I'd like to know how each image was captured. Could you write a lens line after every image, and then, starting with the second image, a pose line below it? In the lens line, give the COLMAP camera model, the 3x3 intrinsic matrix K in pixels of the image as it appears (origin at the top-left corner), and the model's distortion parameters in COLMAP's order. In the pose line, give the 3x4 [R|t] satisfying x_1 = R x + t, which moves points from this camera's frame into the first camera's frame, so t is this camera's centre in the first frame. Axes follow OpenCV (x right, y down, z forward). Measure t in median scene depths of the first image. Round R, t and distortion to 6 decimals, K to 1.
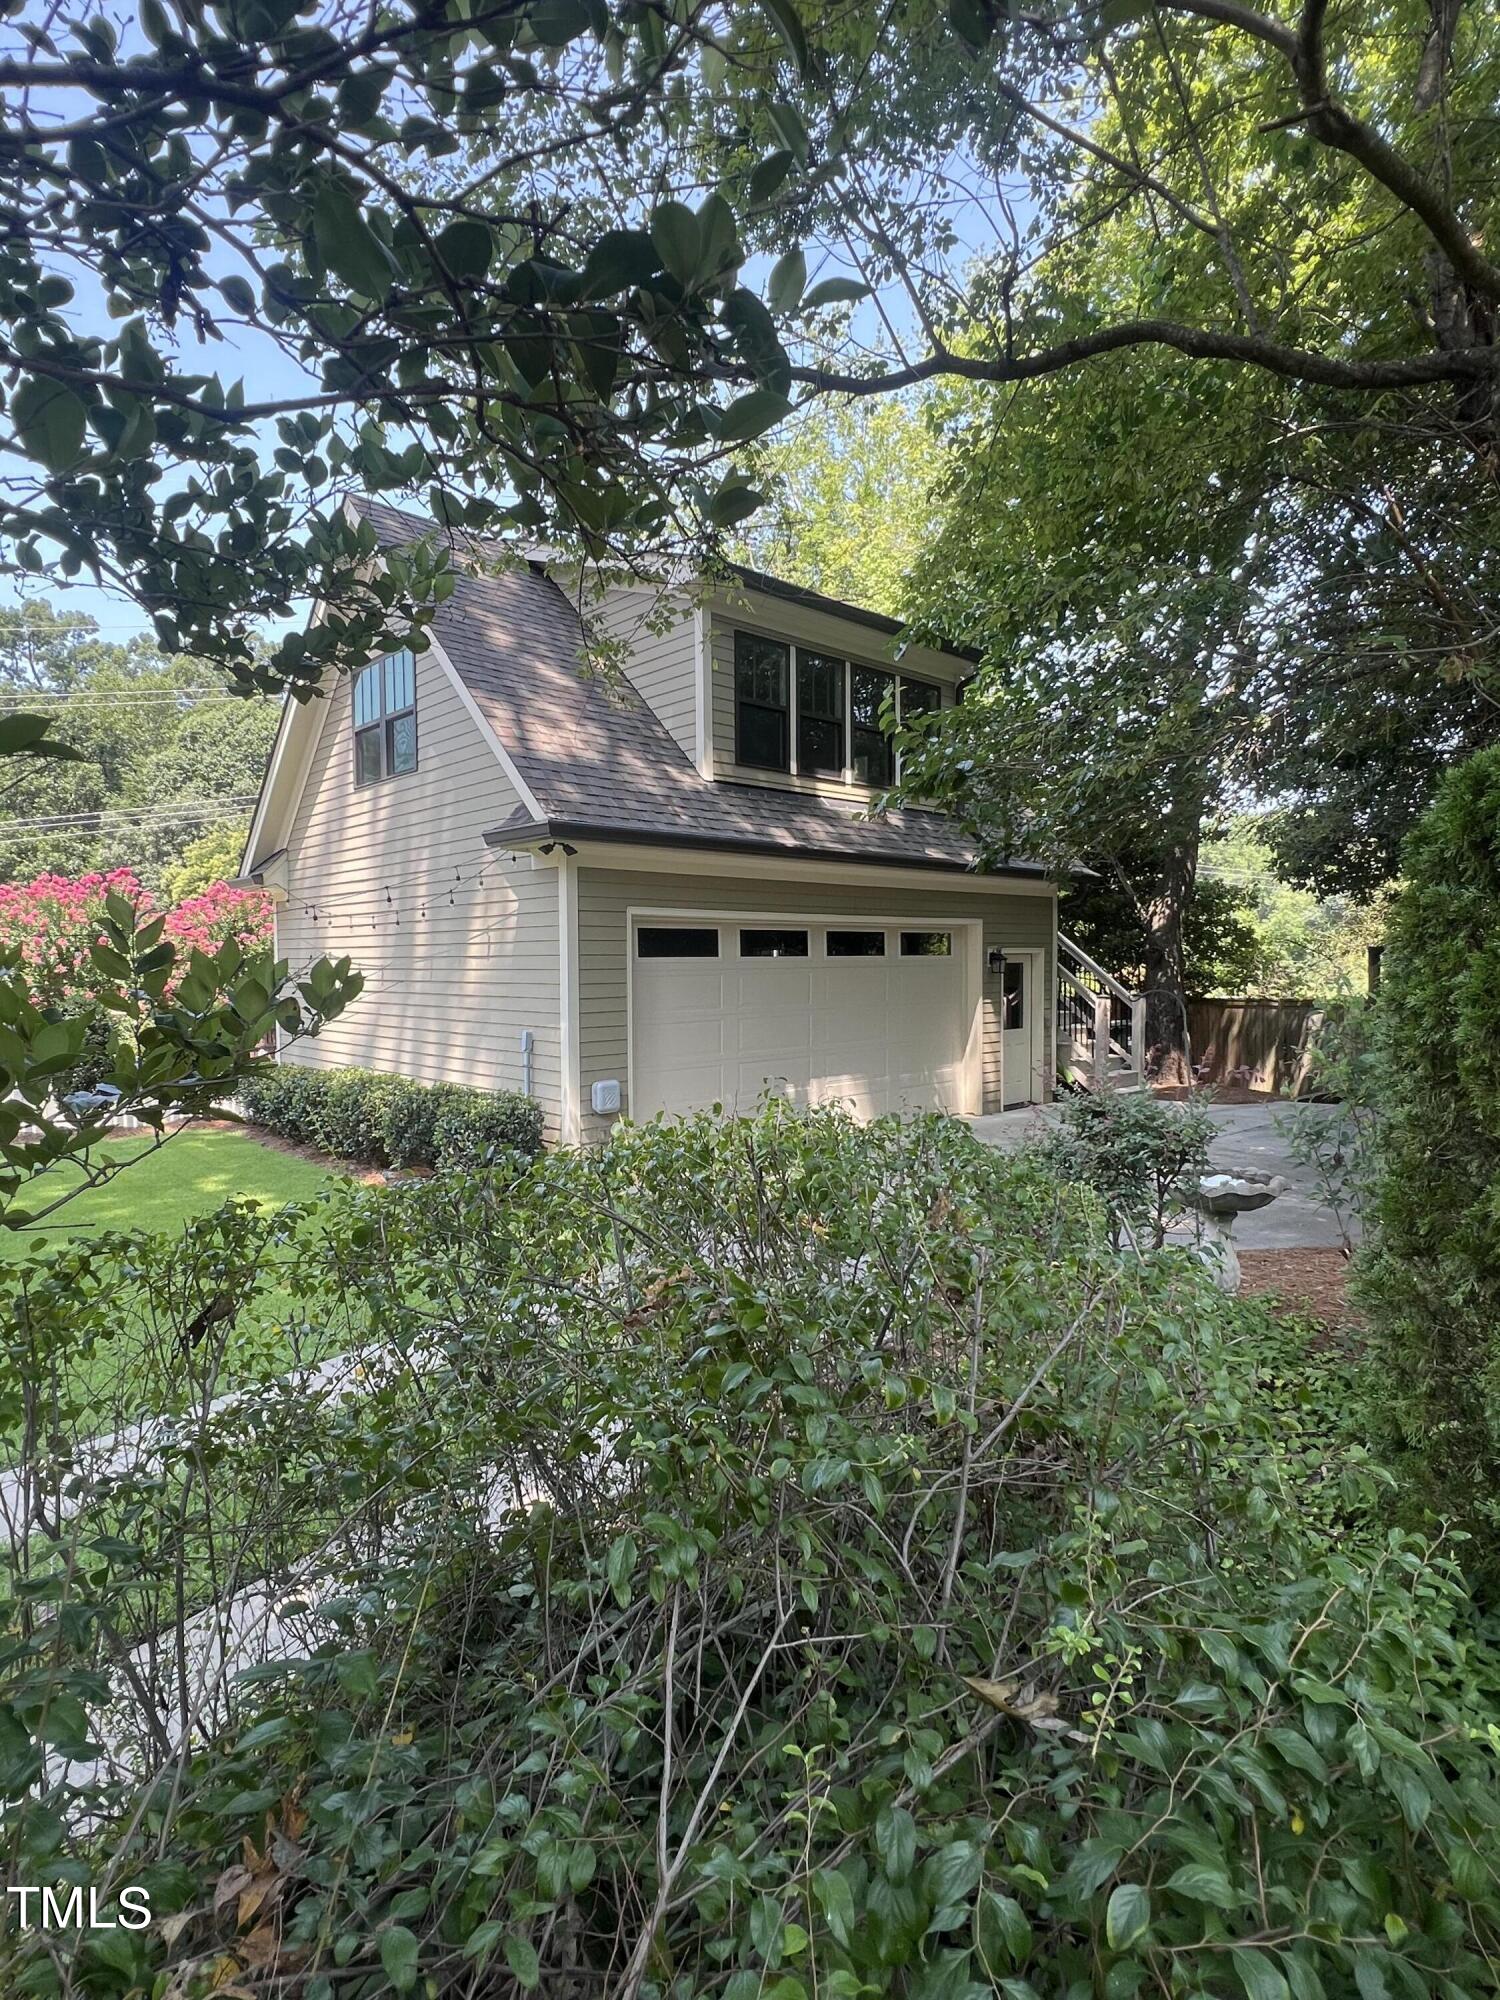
lens RADIAL K [[1041.0, 0, 750.0], [0, 1041.0, 1000.0], [0, 0, 1]] dist [-0.001348, 0.002032]
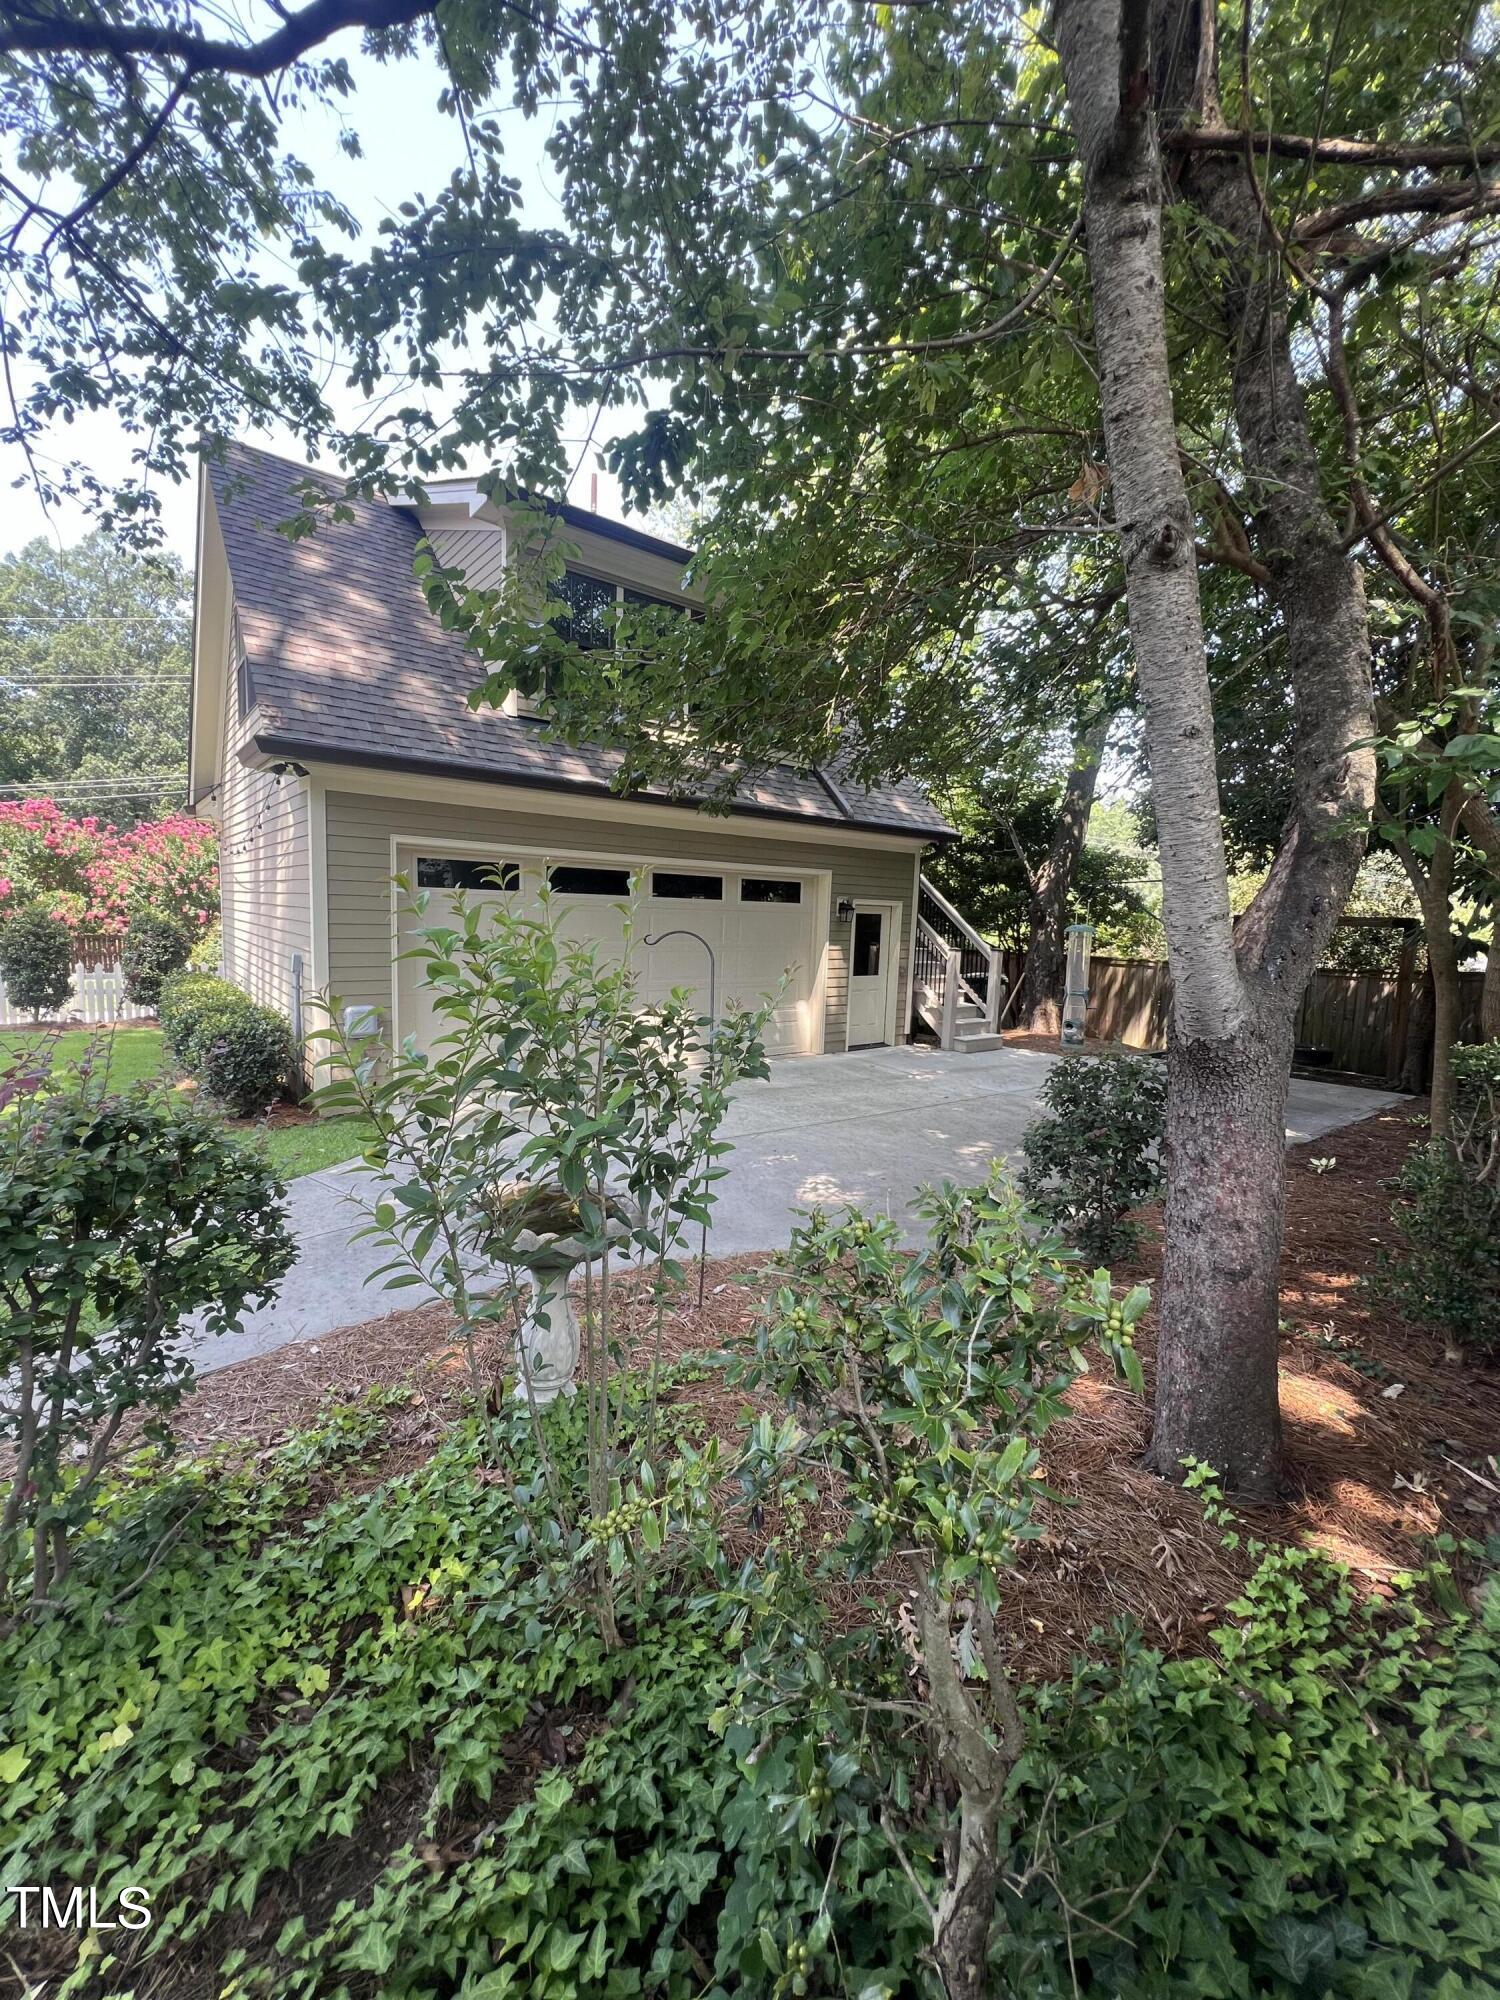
lens RADIAL K [[811.4, 0, 750.0], [0, 811.4, 1000.0], [0, 0, 1]] dist [-0.000396, -0.000002]
pose [[0.996855, 0.055627, -0.056436, 0.272574], [-0.051093, 0.995578, 0.078823, -0.010419], [0.060571, -0.075692, 0.995290, 0.230161]]
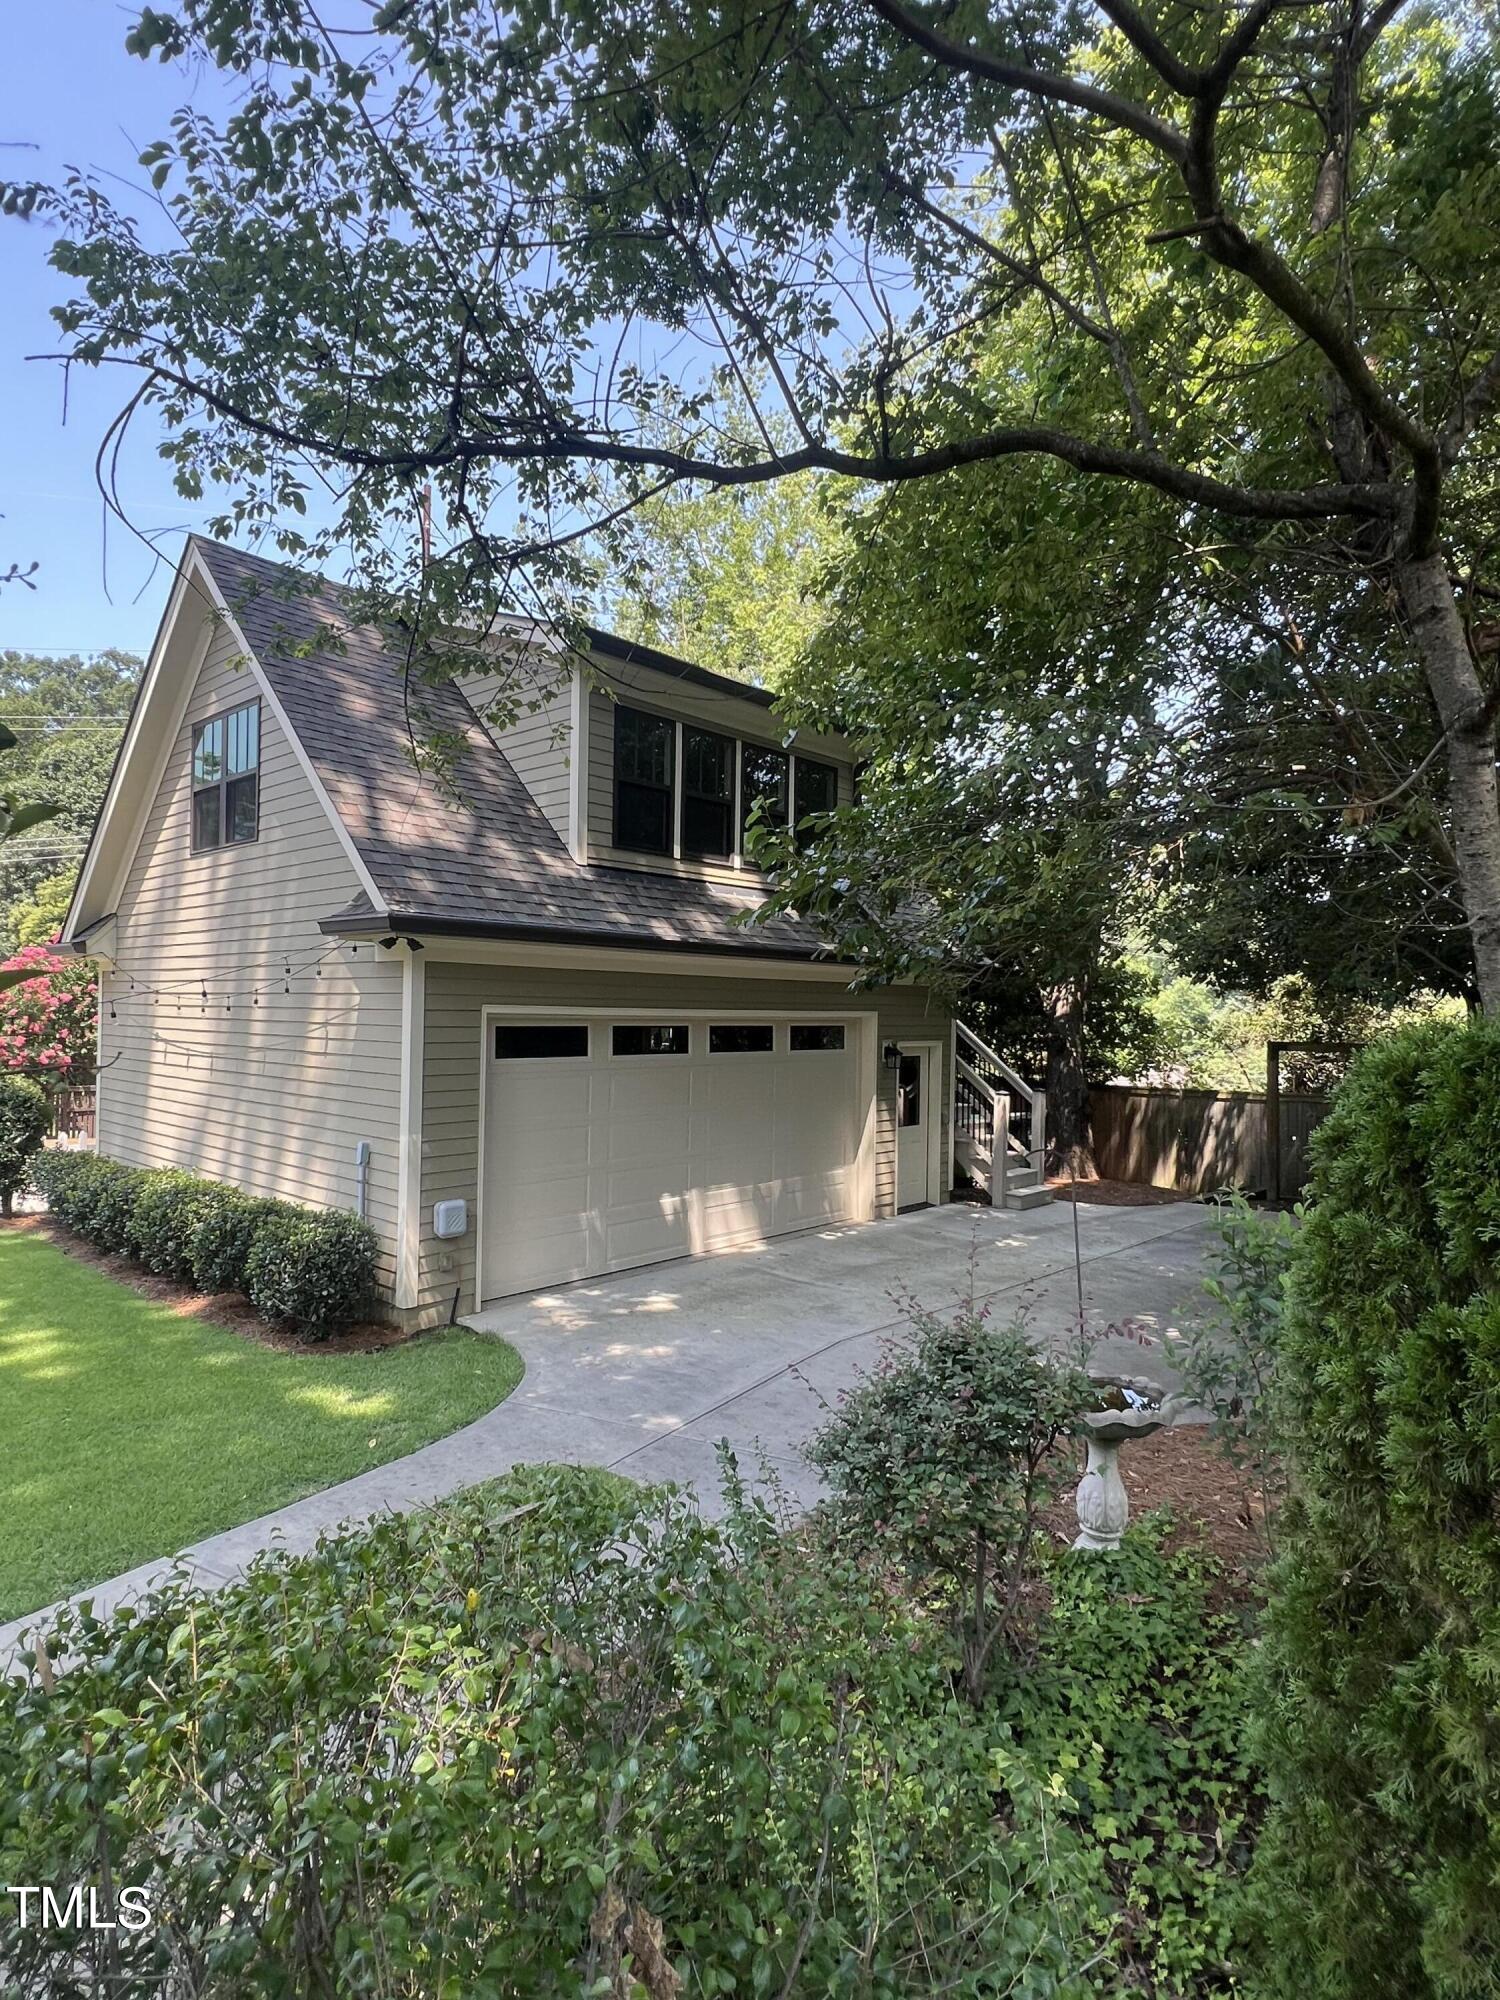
lens RADIAL K [[1072.1, 0, 745.1], [0, 1072.1, 1005.6], [0, 0, 1]] dist [0.002352, -0.000527]
pose [[0.996329, 0.023796, 0.082228, 0.031884], [-0.019934, 0.998674, -0.047464, -0.048599], [-0.083248, 0.045650, 0.995483, 0.053947]]
